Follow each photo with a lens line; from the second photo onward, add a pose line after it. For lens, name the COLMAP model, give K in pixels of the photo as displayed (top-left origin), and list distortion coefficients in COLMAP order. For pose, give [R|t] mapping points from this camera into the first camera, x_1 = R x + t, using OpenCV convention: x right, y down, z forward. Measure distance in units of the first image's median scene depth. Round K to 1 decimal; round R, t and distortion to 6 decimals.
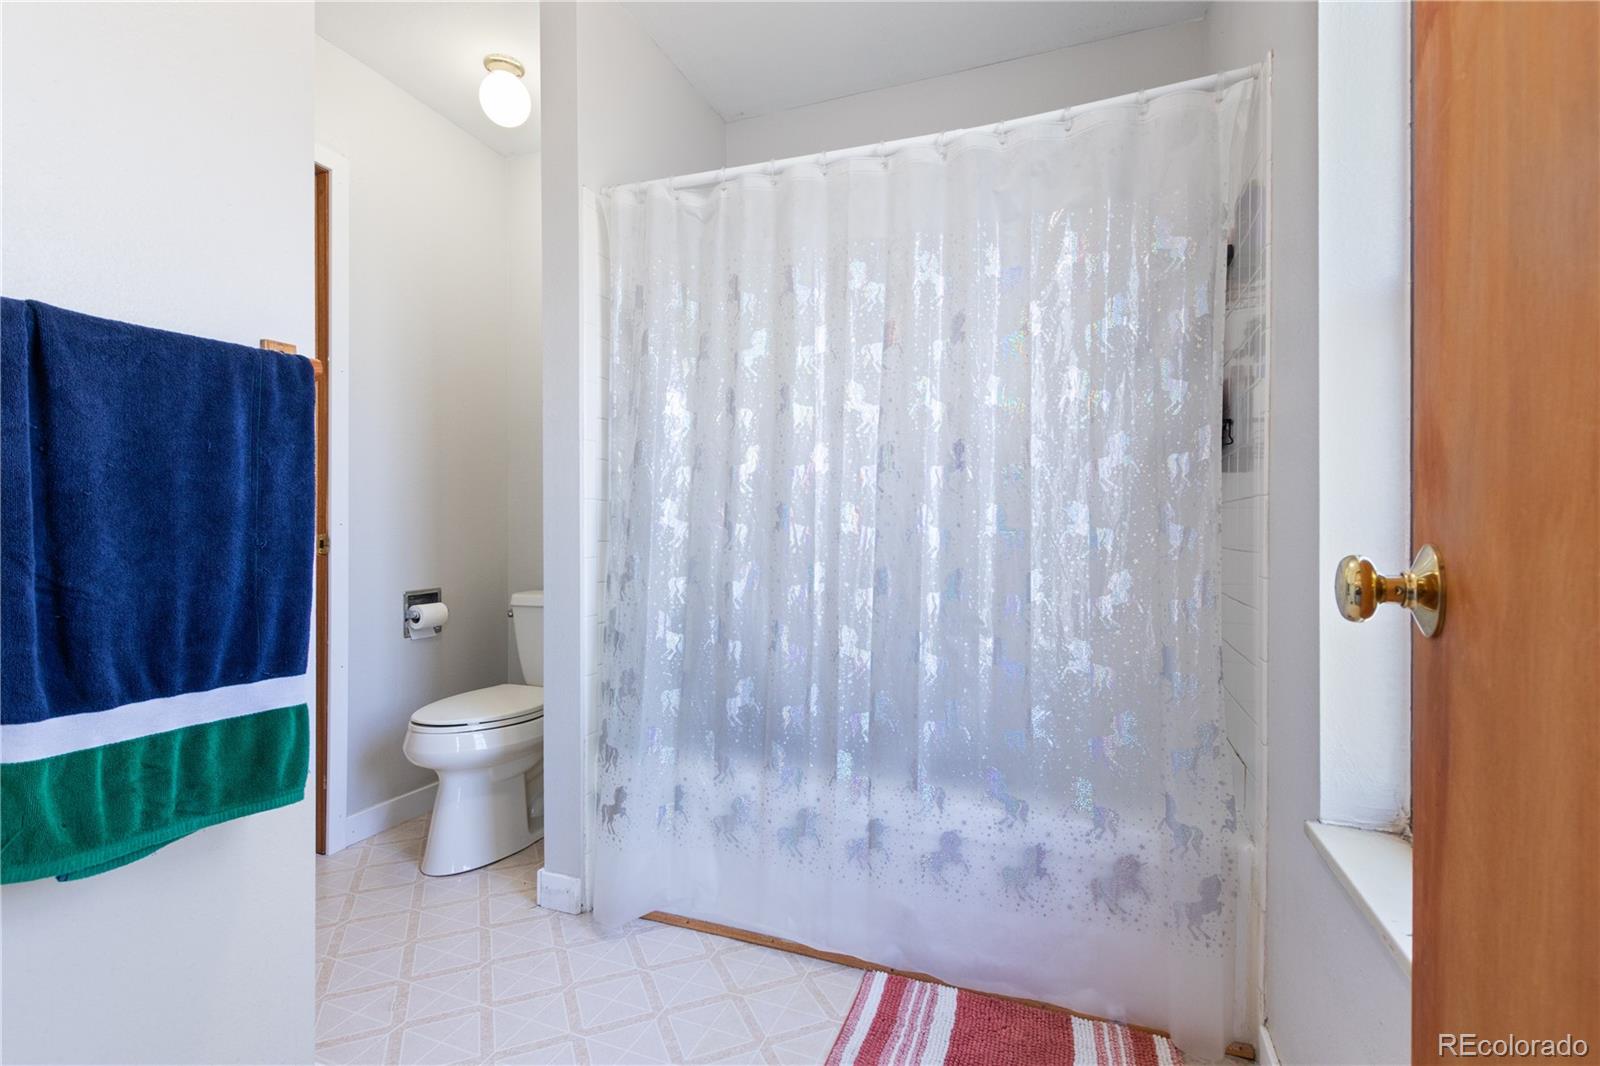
lens RADIAL K [[726.2, 0, 803.3], [0, 726.2, 525.2], [0, 0, 1]] dist [0.002151, -0.000498]
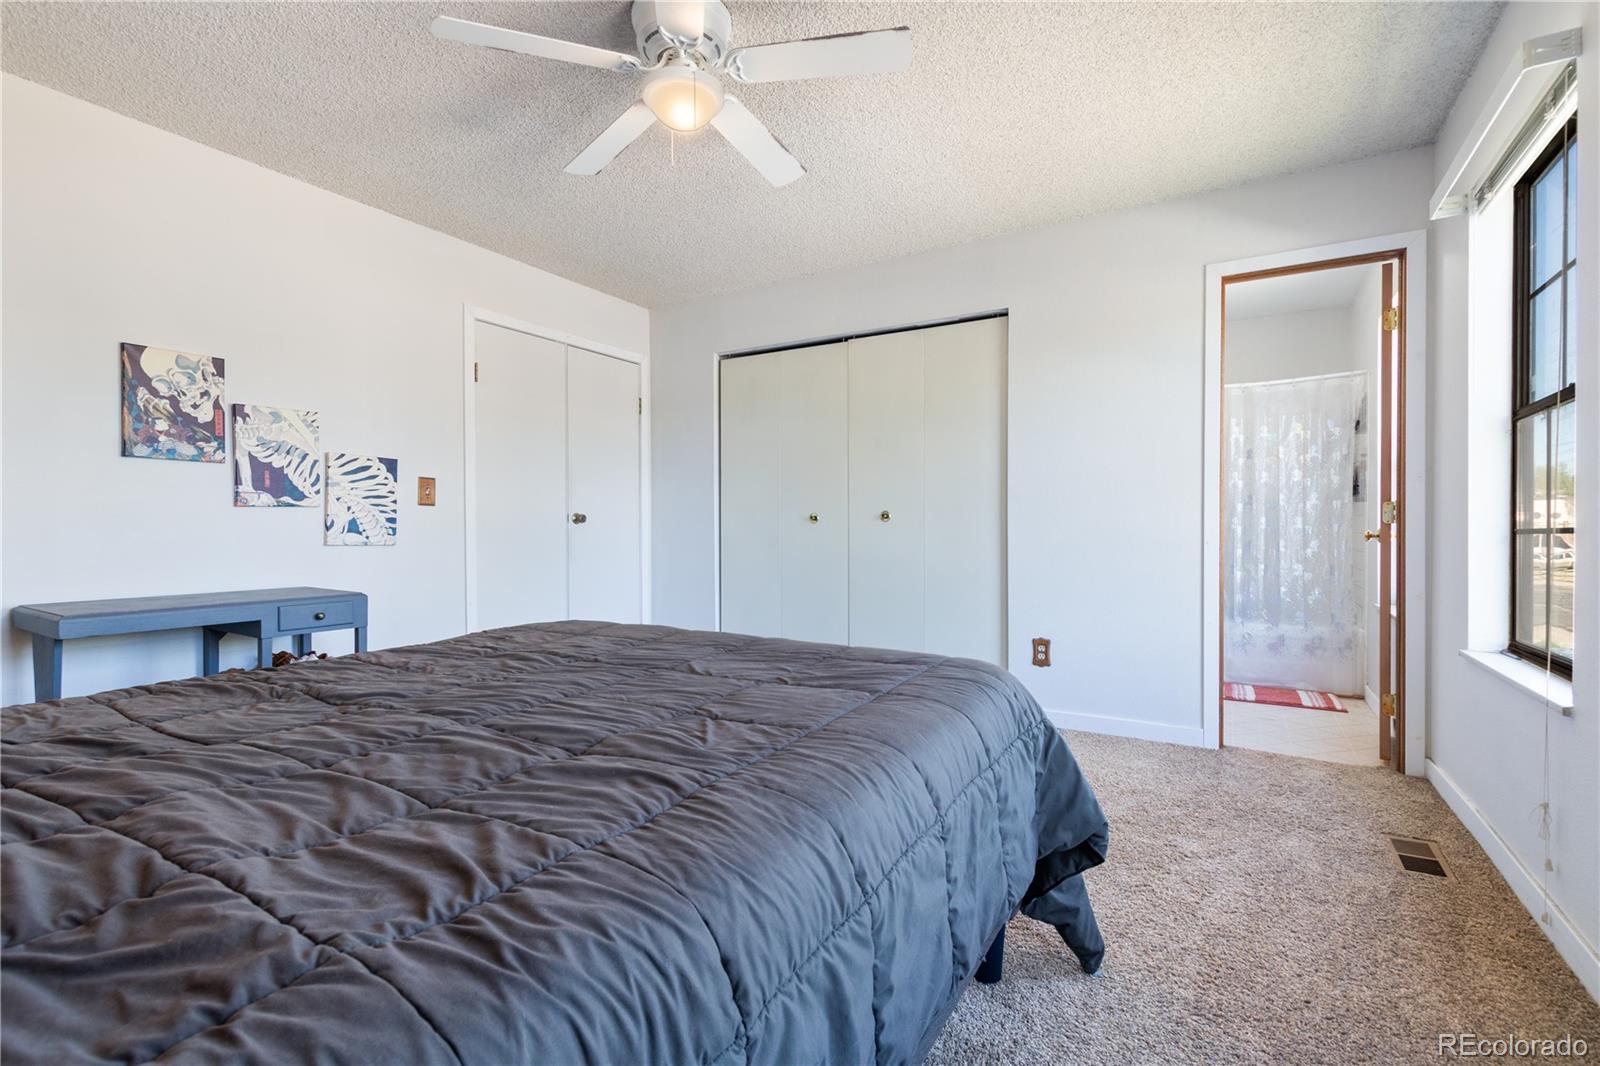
lens RADIAL K [[726.2, 0, 796.9], [0, 726.2, 539.3], [0, 0, 1]] dist [0.002151, -0.000498]
pose [[0.989856, -0.005049, -0.141984, -1.177674], [0.007078, 0.999880, 0.013789, 0.004268], [0.141897, -0.014654, 0.989773, -2.131989]]
